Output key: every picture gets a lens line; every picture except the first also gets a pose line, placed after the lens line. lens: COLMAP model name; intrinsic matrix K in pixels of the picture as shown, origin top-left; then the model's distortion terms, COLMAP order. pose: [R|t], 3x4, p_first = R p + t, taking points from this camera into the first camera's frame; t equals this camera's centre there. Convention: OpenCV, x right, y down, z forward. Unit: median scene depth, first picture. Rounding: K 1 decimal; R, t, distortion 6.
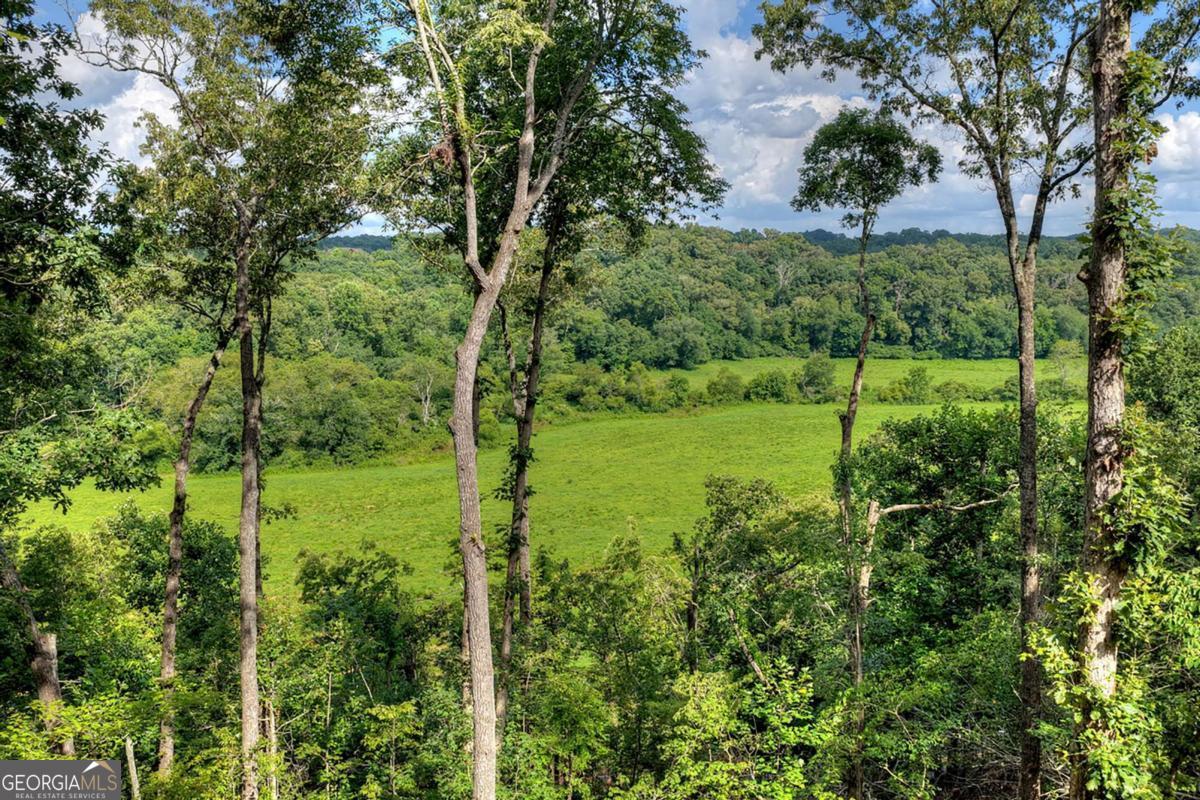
lens RADIAL K [[999.4, 0, 601.3], [0, 999.4, 408.7], [0, 0, 1]] dist [-0.015415, 0.040778]
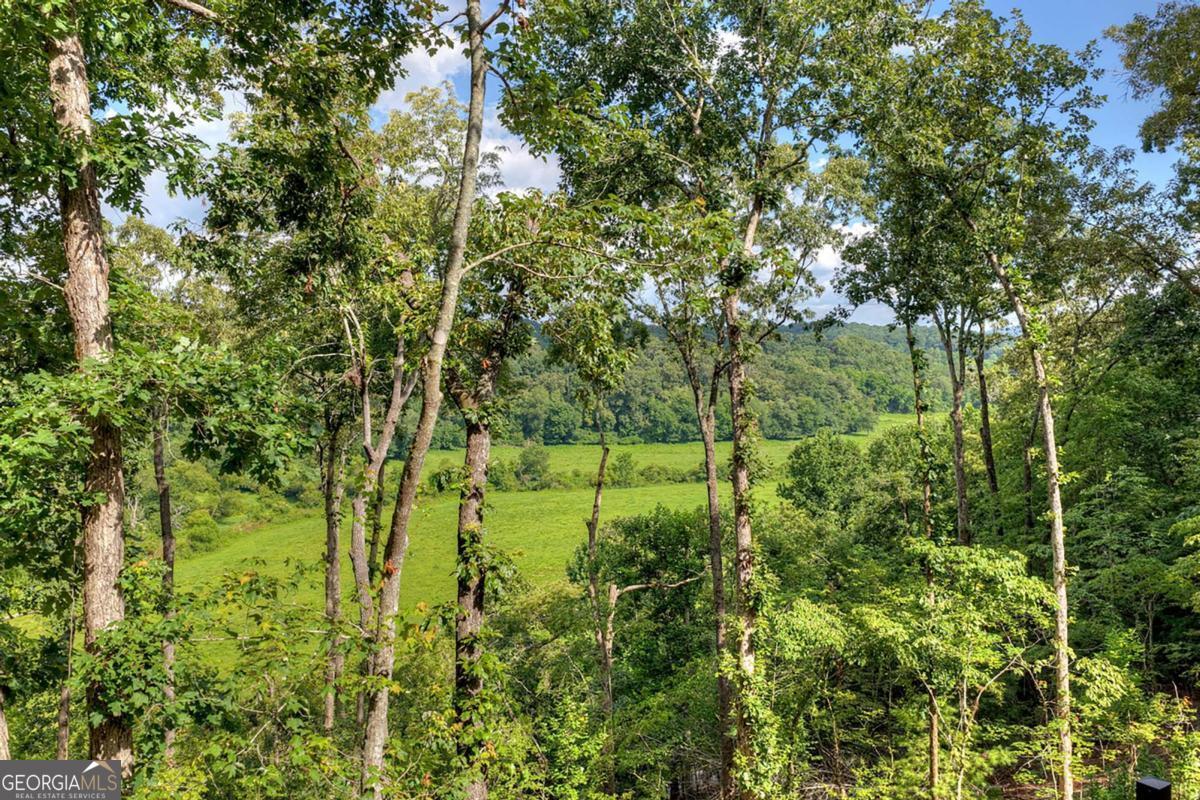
lens RADIAL K [[1010.7, 0, 600.0], [0, 1010.7, 400.0], [0, 0, 1]] dist [0.001051, 0.008500]
pose [[0.958728, -0.013531, 0.284003, -0.162807], [0.039528, 0.995510, -0.086009, -0.049232], [-0.281564, 0.093685, 0.954958, -0.410229]]
